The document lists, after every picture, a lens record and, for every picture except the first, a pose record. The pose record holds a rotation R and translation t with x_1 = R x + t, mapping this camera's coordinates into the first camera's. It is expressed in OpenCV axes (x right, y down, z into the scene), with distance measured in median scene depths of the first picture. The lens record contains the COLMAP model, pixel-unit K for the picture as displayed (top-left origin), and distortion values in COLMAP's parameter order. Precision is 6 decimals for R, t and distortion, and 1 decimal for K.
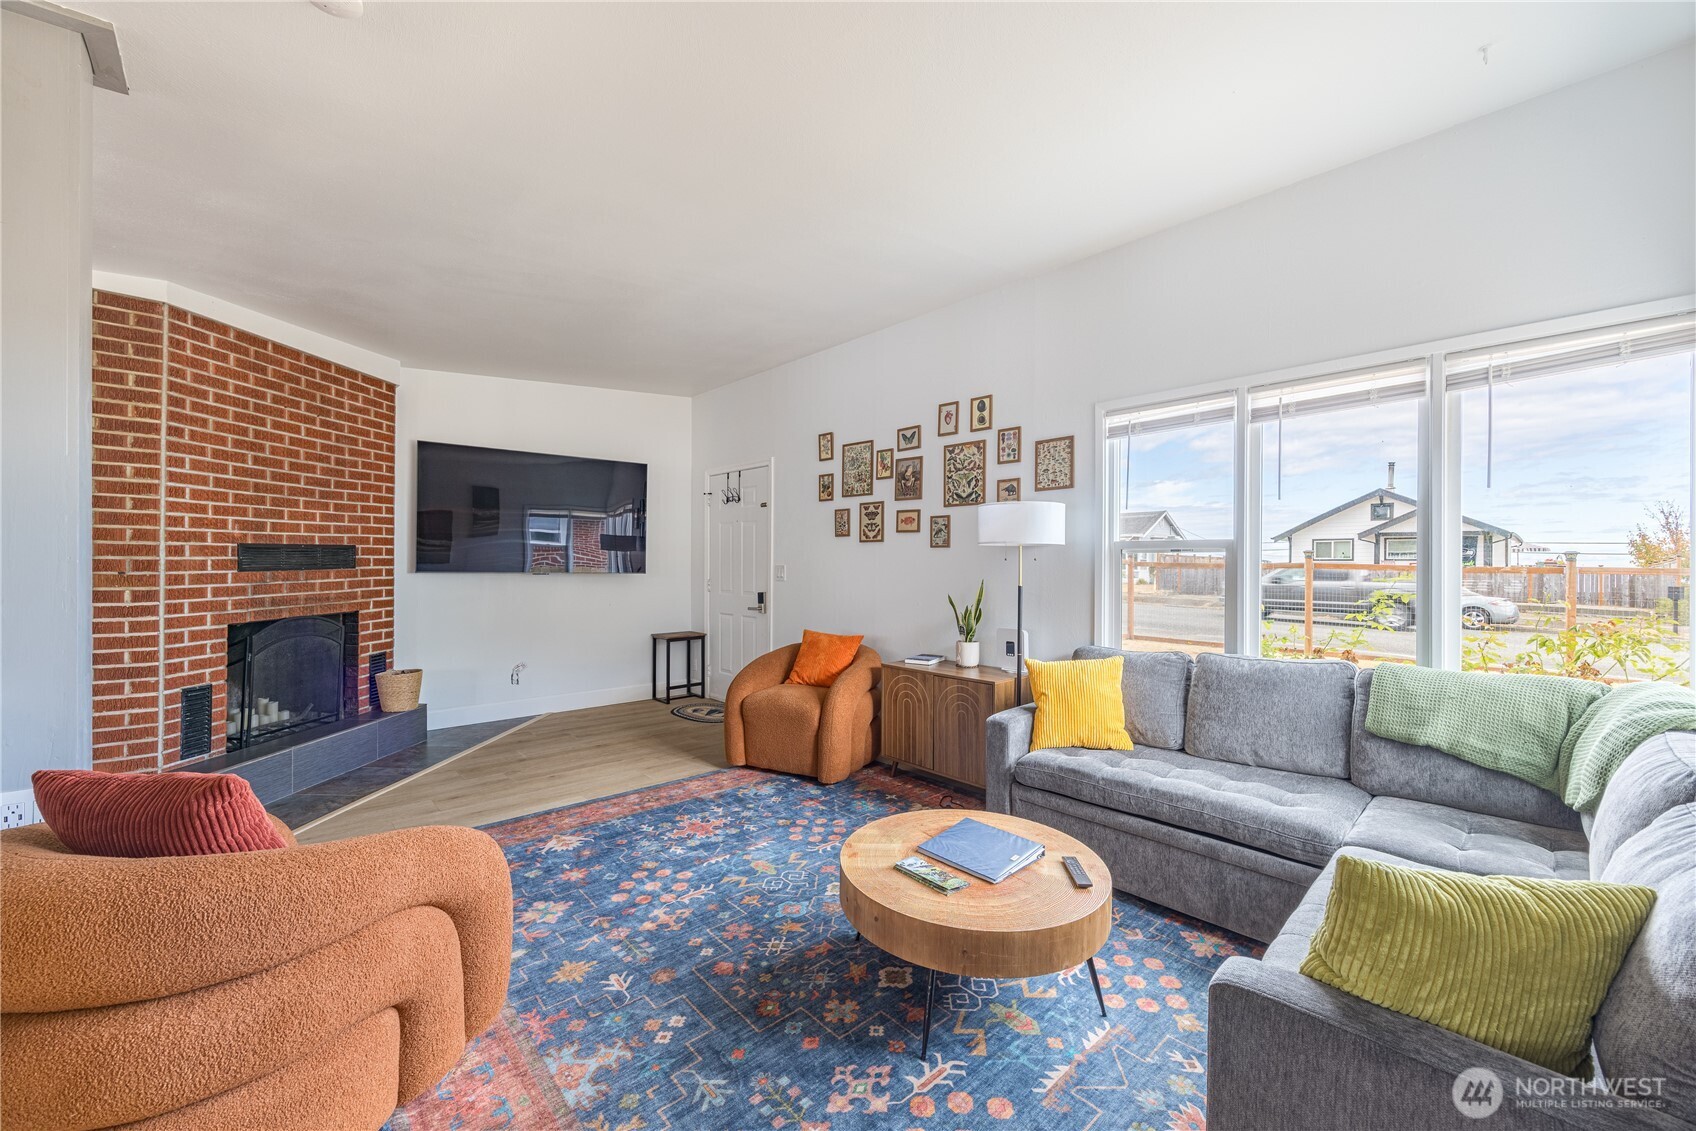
lens RADIAL K [[651.4, 0, 851.2], [0, 651.4, 569.1], [0, 0, 1]] dist [-0.002265, 0.000632]
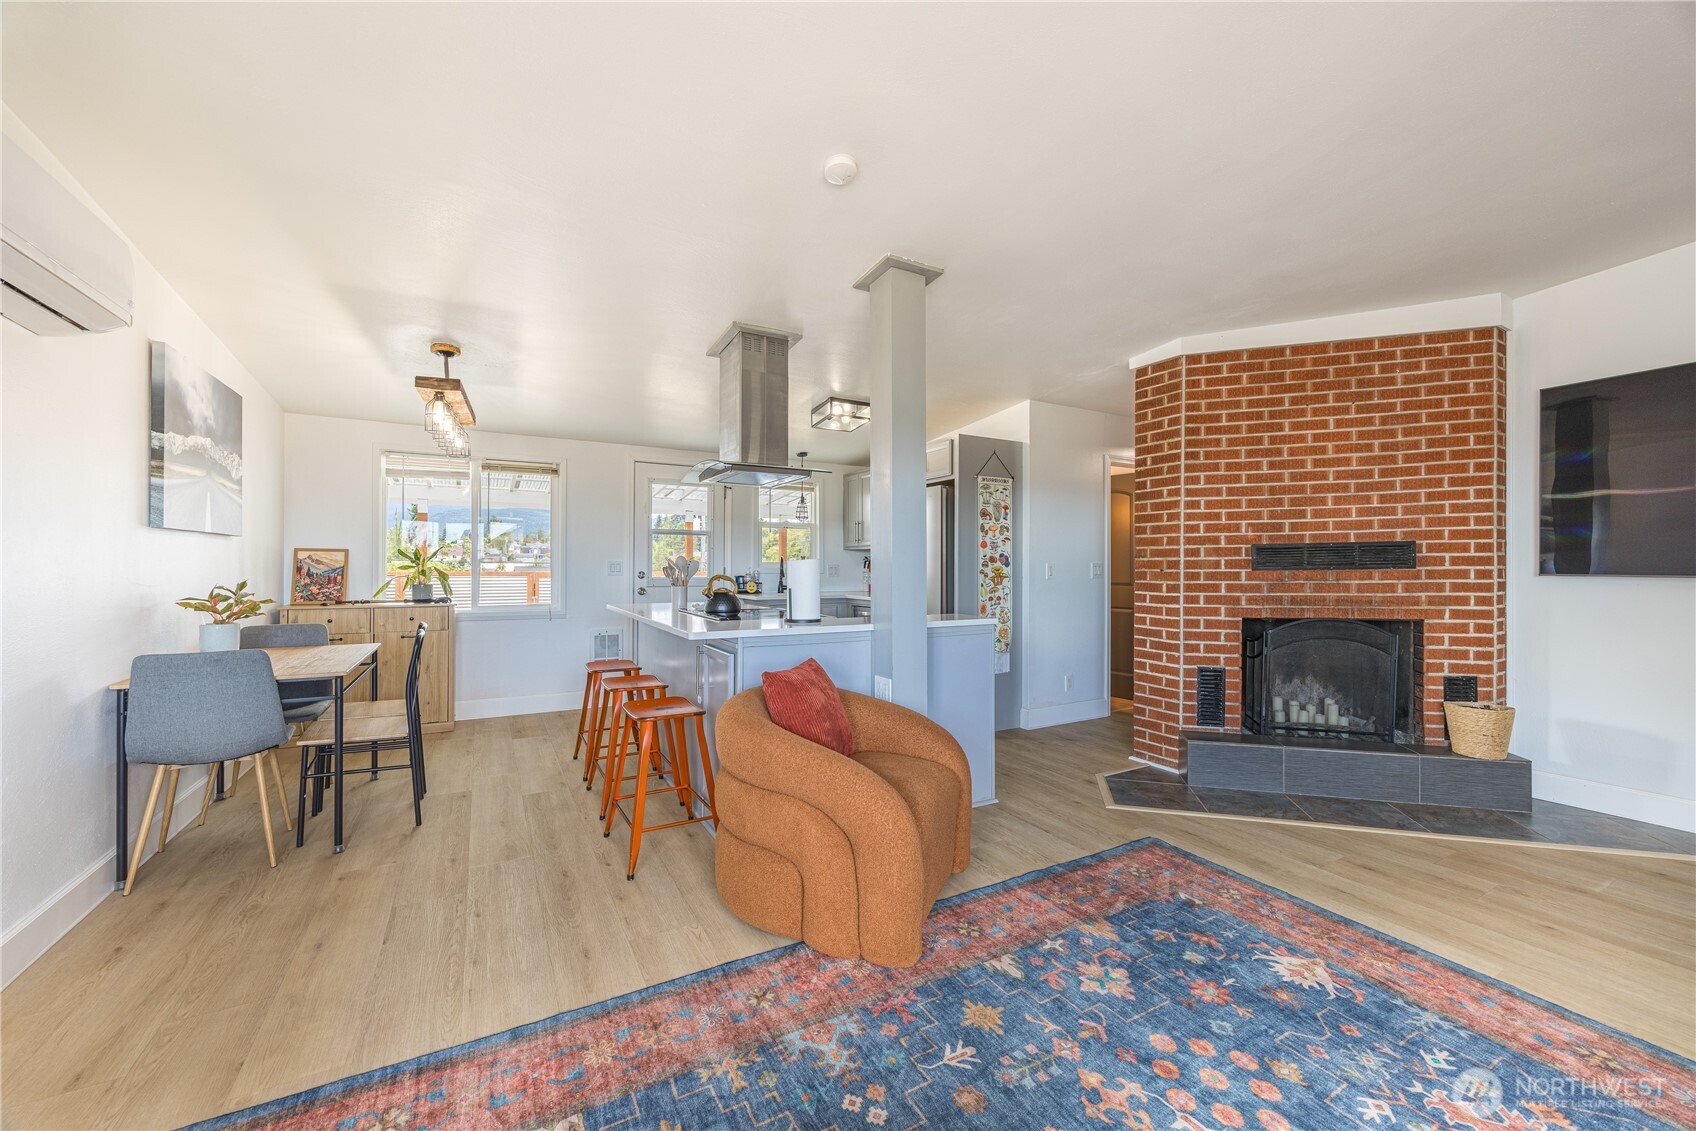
lens RADIAL K [[651.4, 0, 844.8], [0, 651.4, 559.3], [0, 0, 1]] dist [-0.002265, 0.000632]
pose [[-0.236306, -0.018741, -0.971498, 0.270225], [-0.011189, 0.999800, -0.016565, 0.011024], [0.971614, 0.006956, -0.236468, 0.577967]]
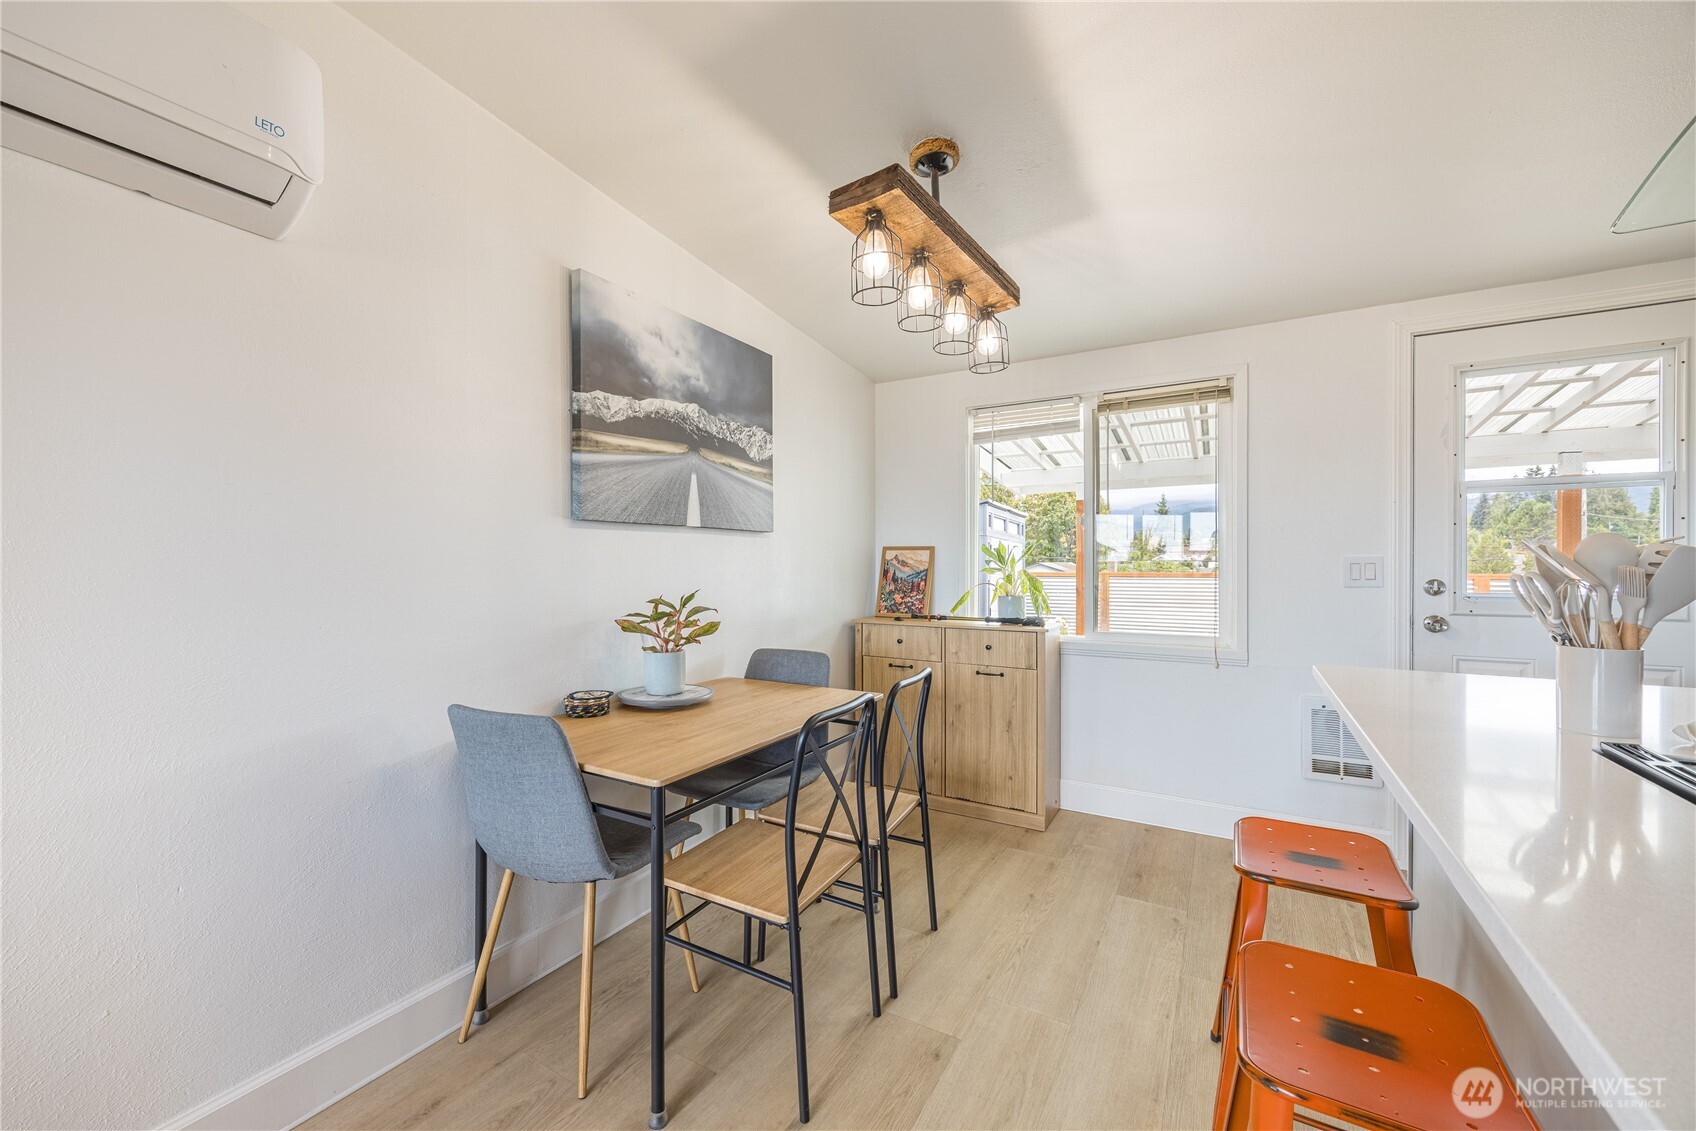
lens RADIAL K [[651.4, 0, 821.3], [0, 651.4, 565.5], [0, 0, 1]] dist [-0.002265, 0.000632]
pose [[-0.965150, -0.005748, -0.261634, -0.339111], [-0.007305, 0.999961, 0.004979, 0.006156], [0.261595, 0.006716, -0.965154, 0.220091]]
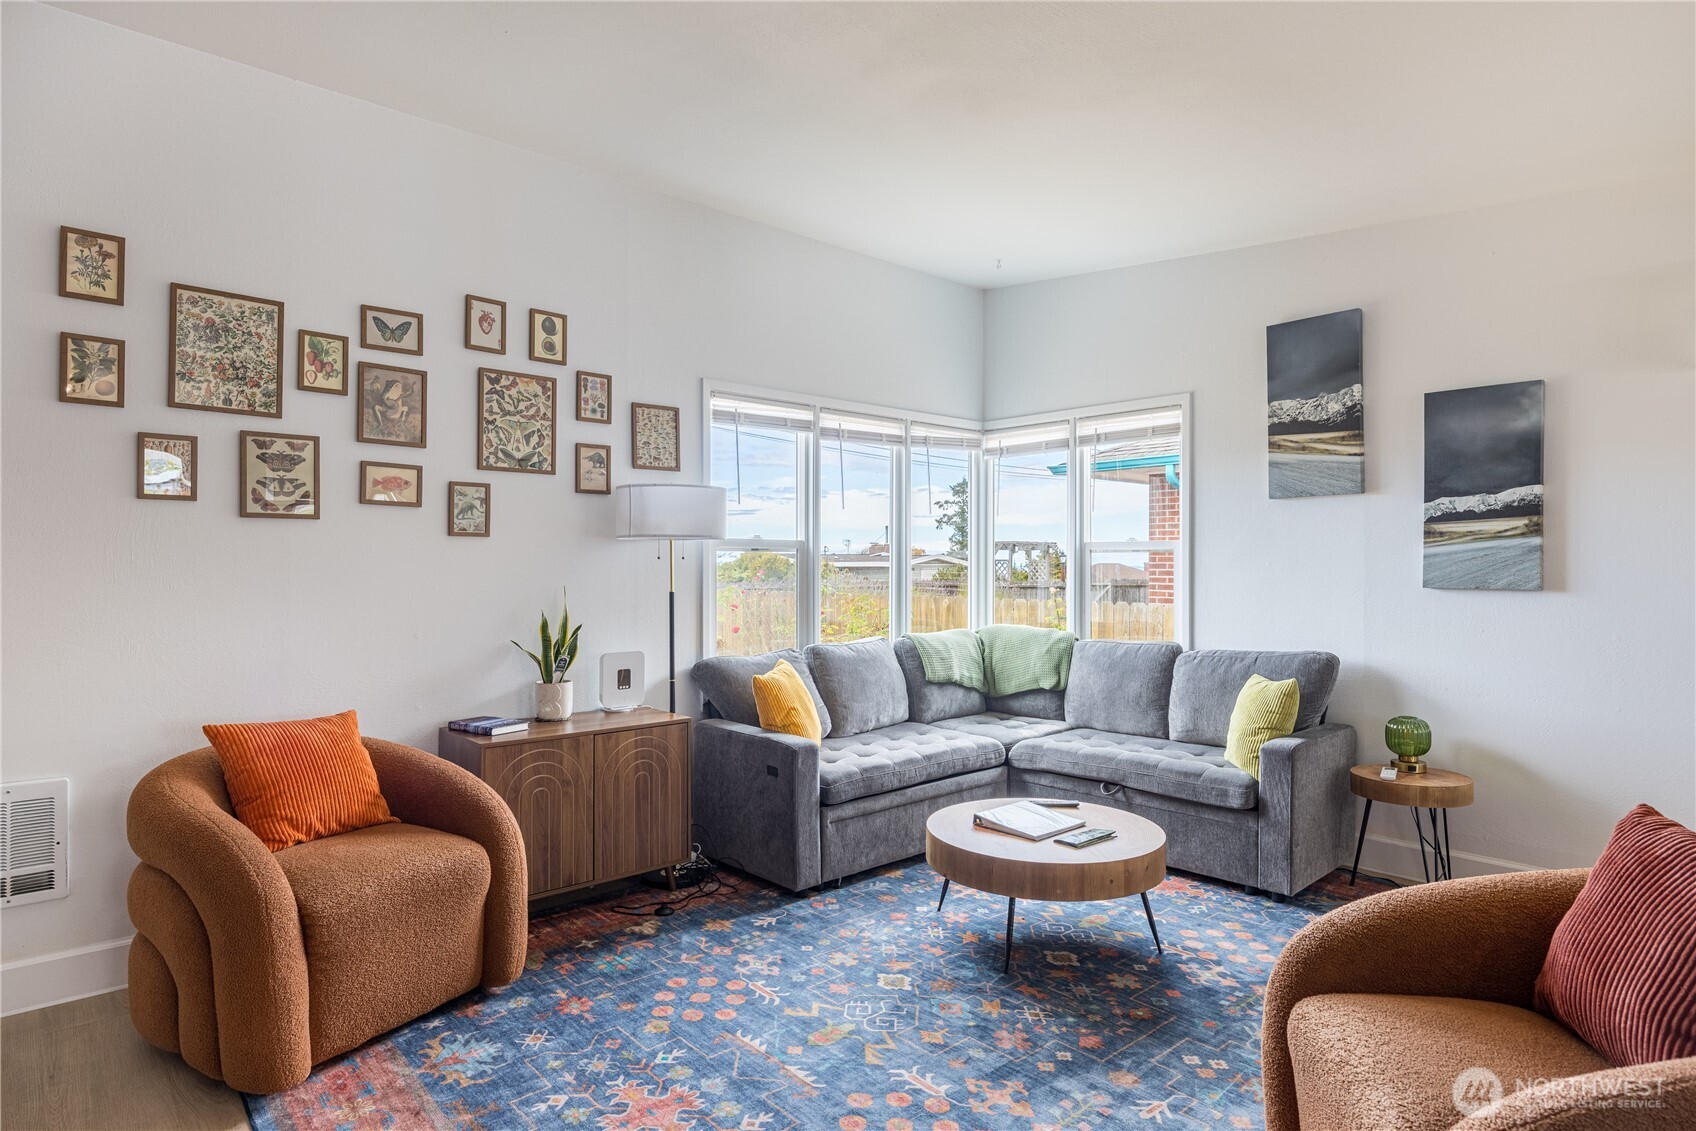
lens RADIAL K [[934.7, 0, 845.8], [0, 934.7, 564.8], [0, 0, 1]] dist [0.000222, -0.002479]
pose [[0.021482, -0.006754, 0.999746, -0.811001], [0.006019, 0.999960, 0.006626, -0.012168], [-0.999751, 0.005875, 0.021522, 0.735753]]
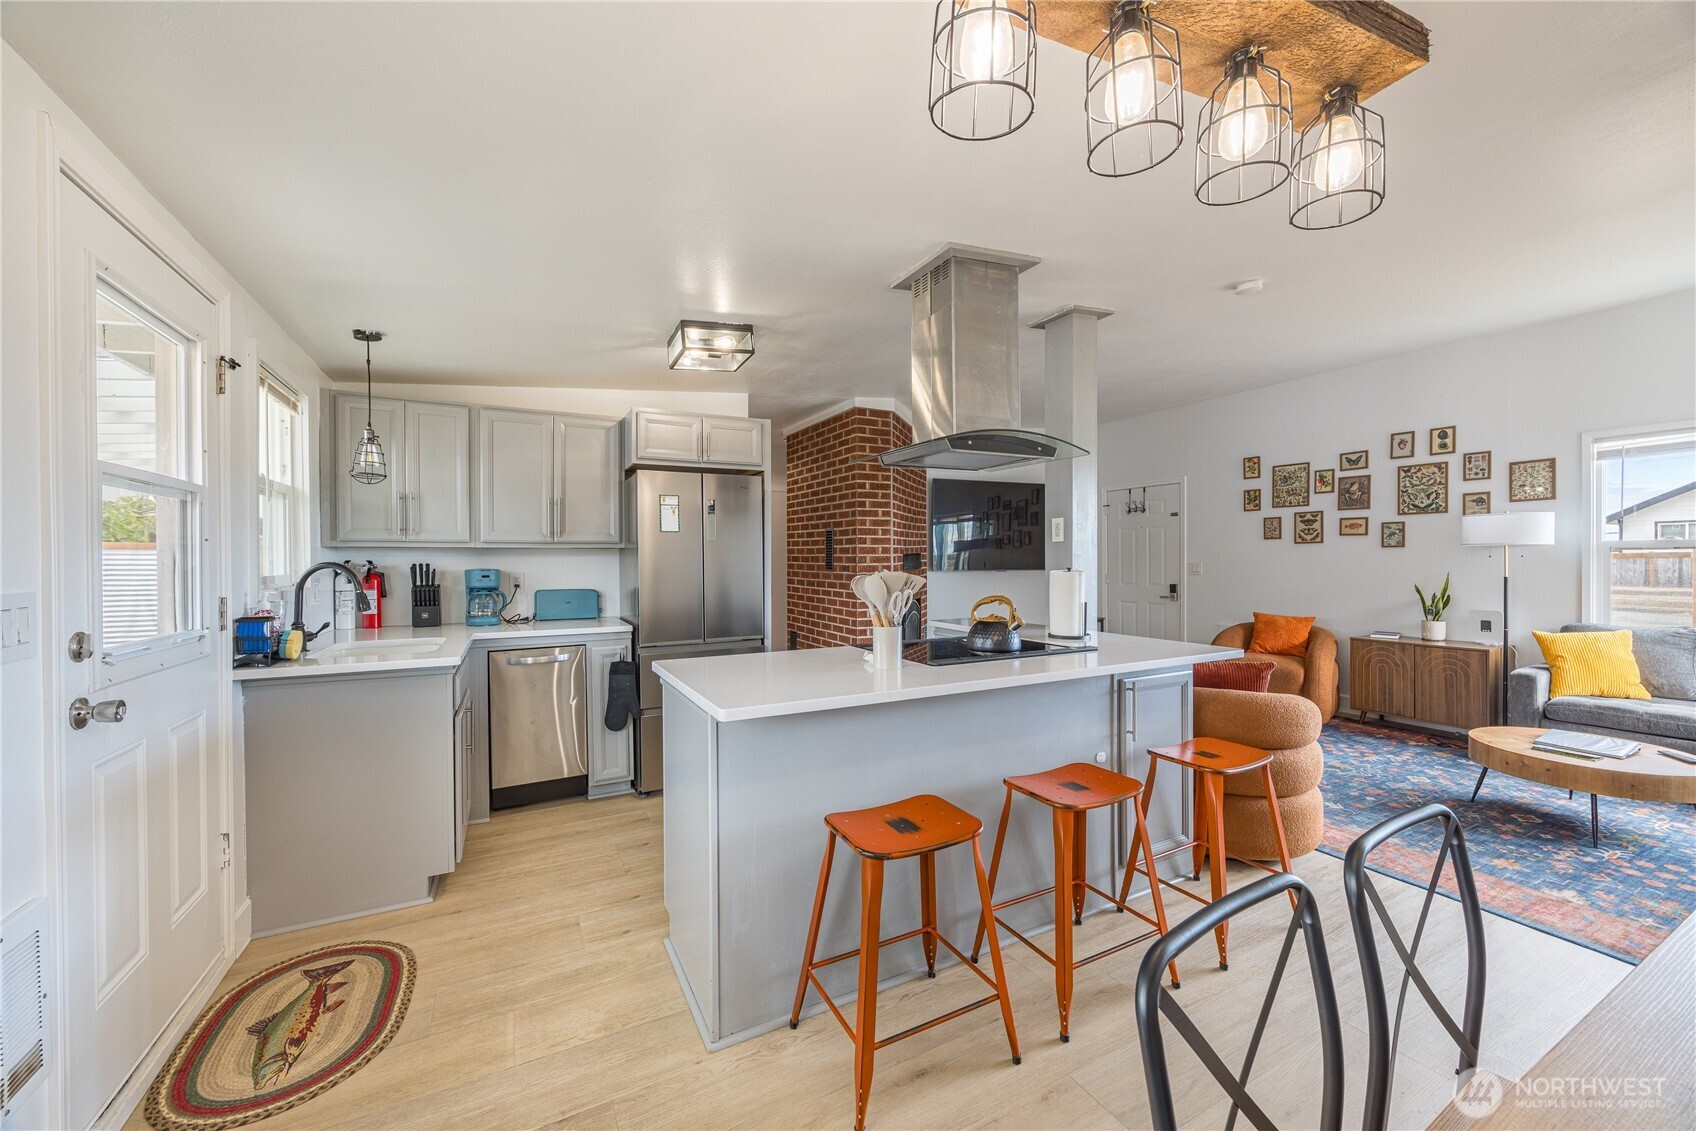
lens RADIAL K [[651.4, 0, 849.2], [0, 651.4, 566.3], [0, 0, 1]] dist [-0.002265, 0.000632]
pose [[0.965628, -0.011556, -0.259670, -0.635161], [0.012615, 0.999918, 0.002412, -0.014457], [0.259620, -0.005605, 0.965694, -0.558989]]
